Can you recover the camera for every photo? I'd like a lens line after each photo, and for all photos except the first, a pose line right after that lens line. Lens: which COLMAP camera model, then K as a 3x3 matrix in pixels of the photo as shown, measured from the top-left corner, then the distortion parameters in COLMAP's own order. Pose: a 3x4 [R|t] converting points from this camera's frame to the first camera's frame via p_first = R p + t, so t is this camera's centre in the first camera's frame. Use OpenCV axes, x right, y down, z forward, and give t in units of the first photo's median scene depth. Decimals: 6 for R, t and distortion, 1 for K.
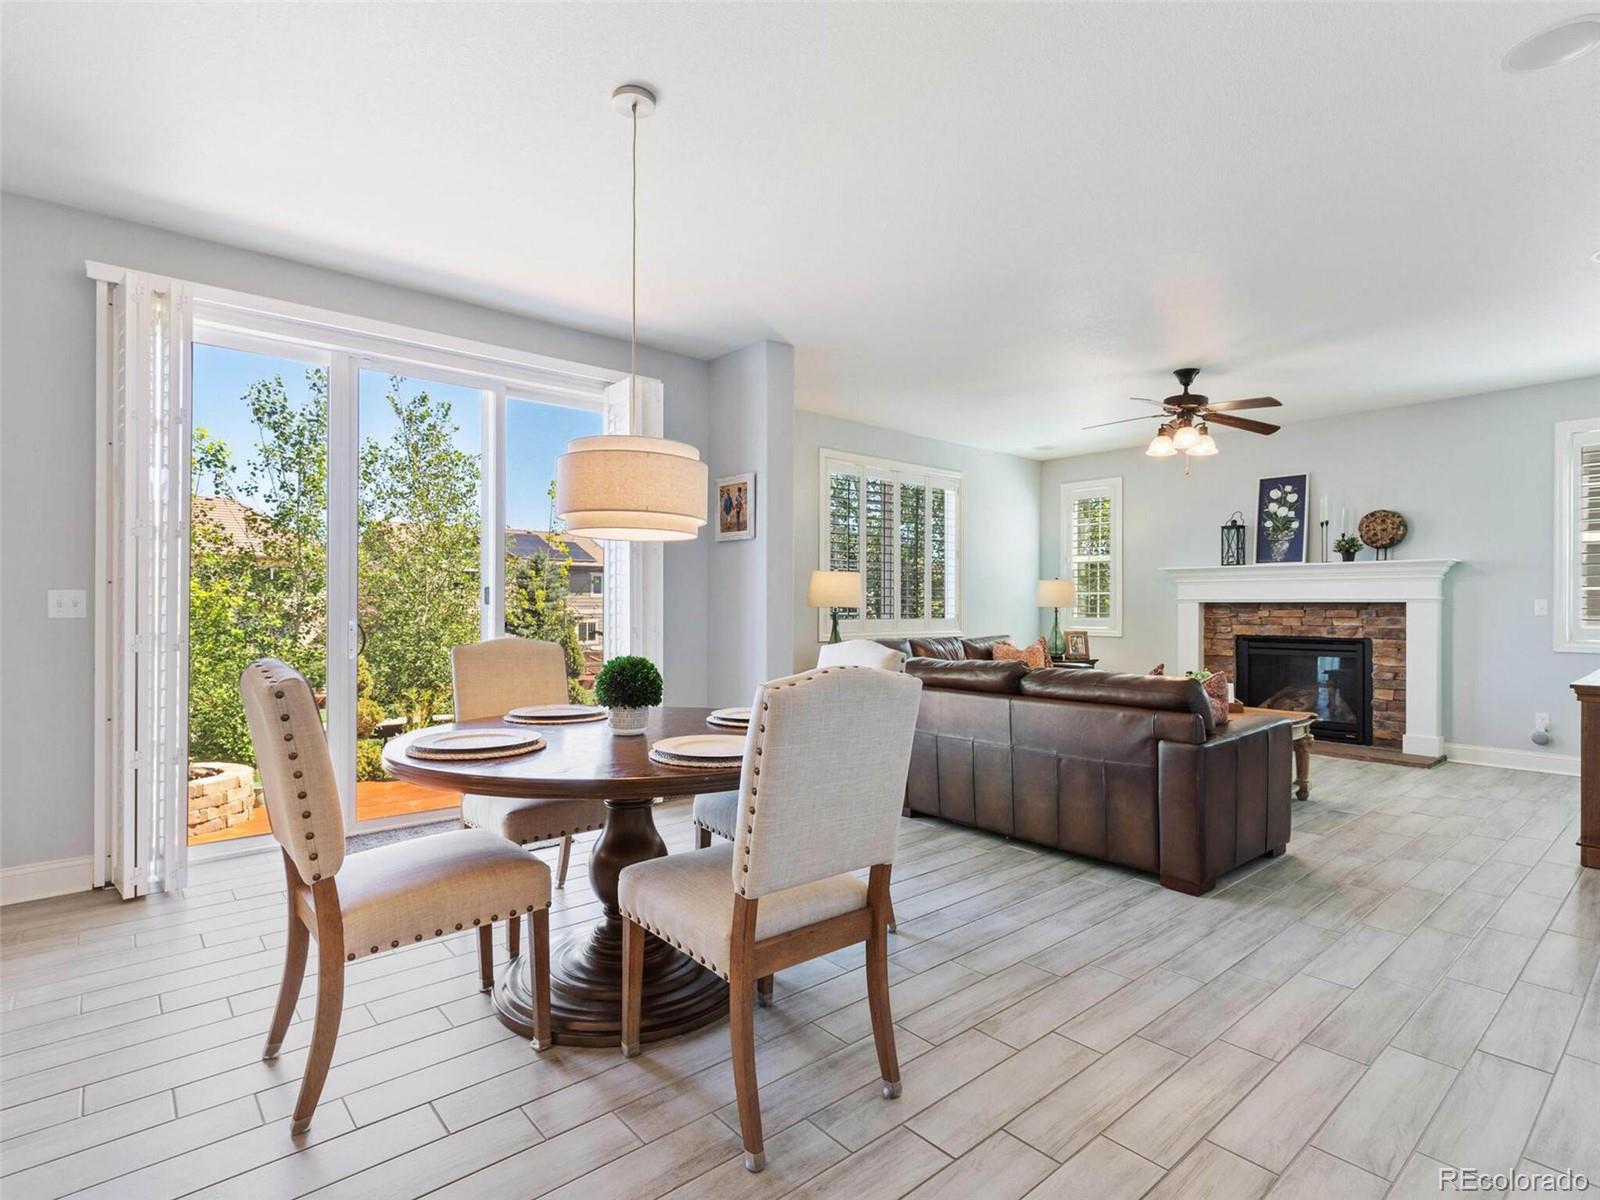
lens RADIAL K [[812.8, 0, 801.5], [0, 812.8, 603.2], [0, 0, 1]] dist [0.005320, -0.000775]
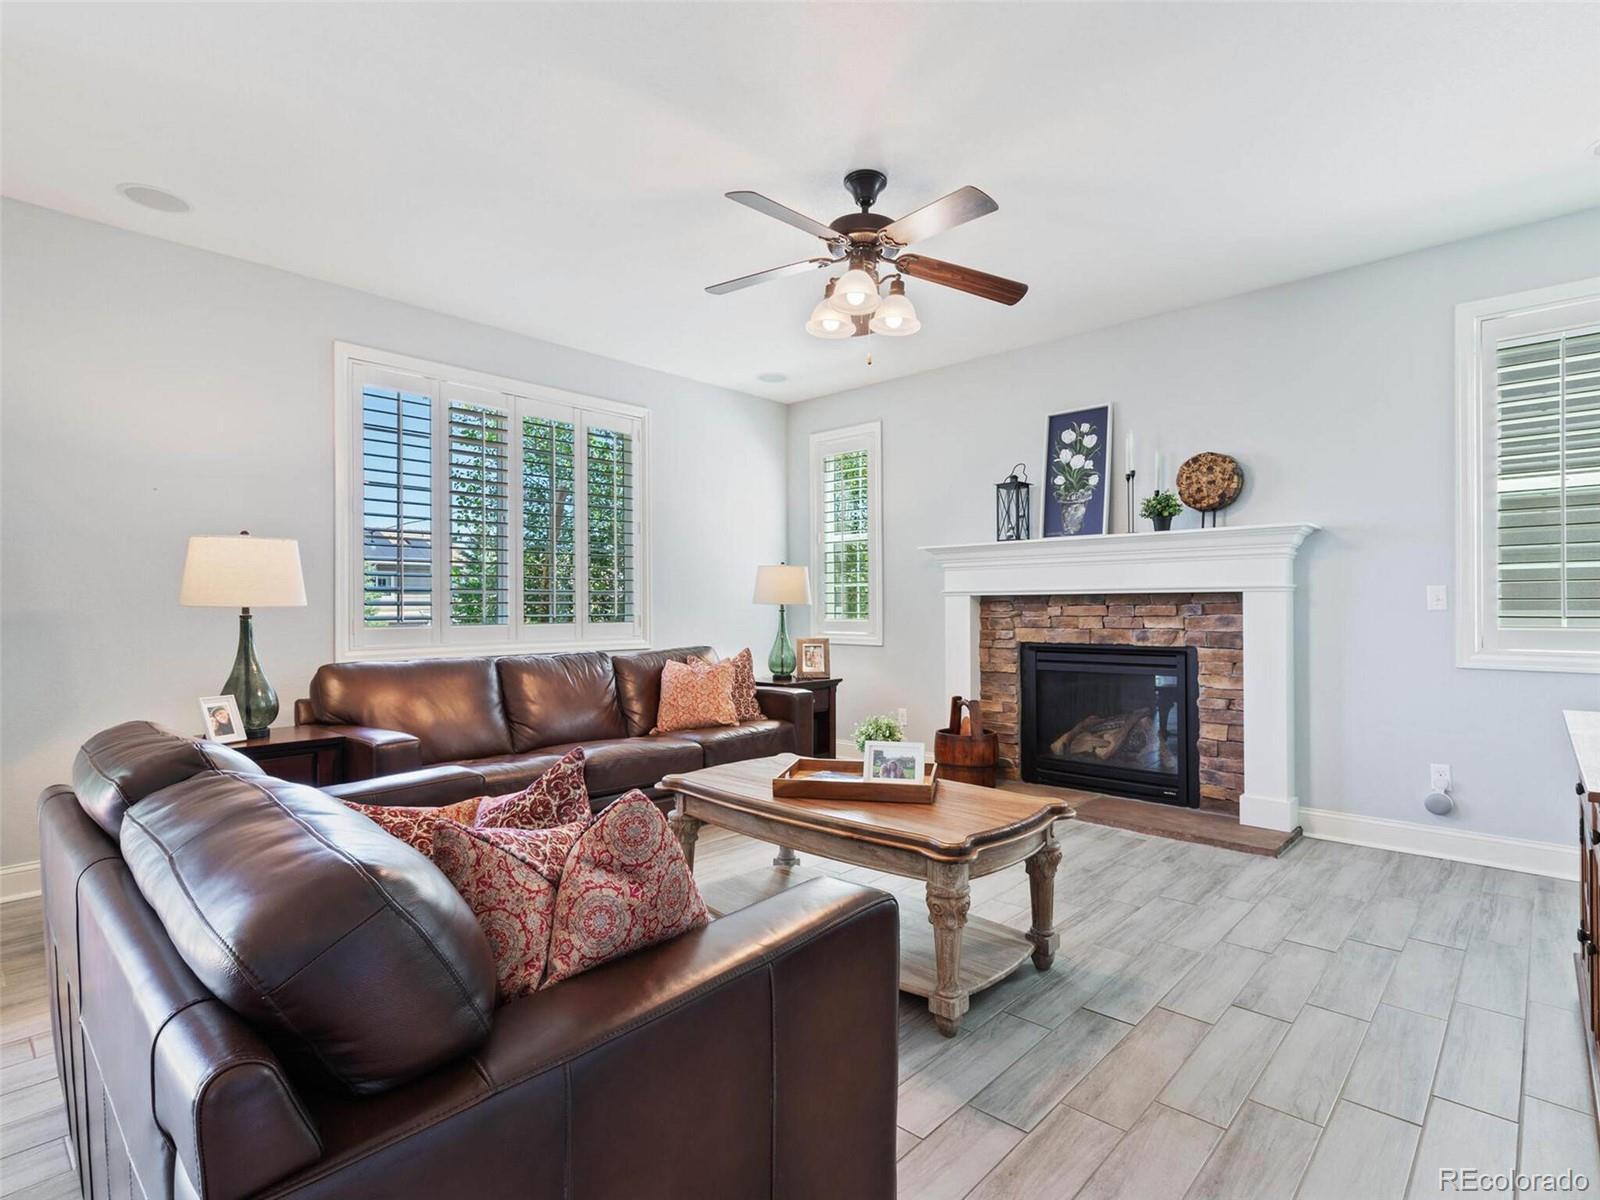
lens RADIAL K [[812.8, 0, 796.6], [0, 812.8, 599.4], [0, 0, 1]] dist [0.005320, -0.000775]
pose [[0.994100, -0.005477, 0.108328, 0.291054], [0.006262, 0.999957, -0.006901, 0.006562], [-0.108285, 0.007539, 0.994091, 0.359520]]
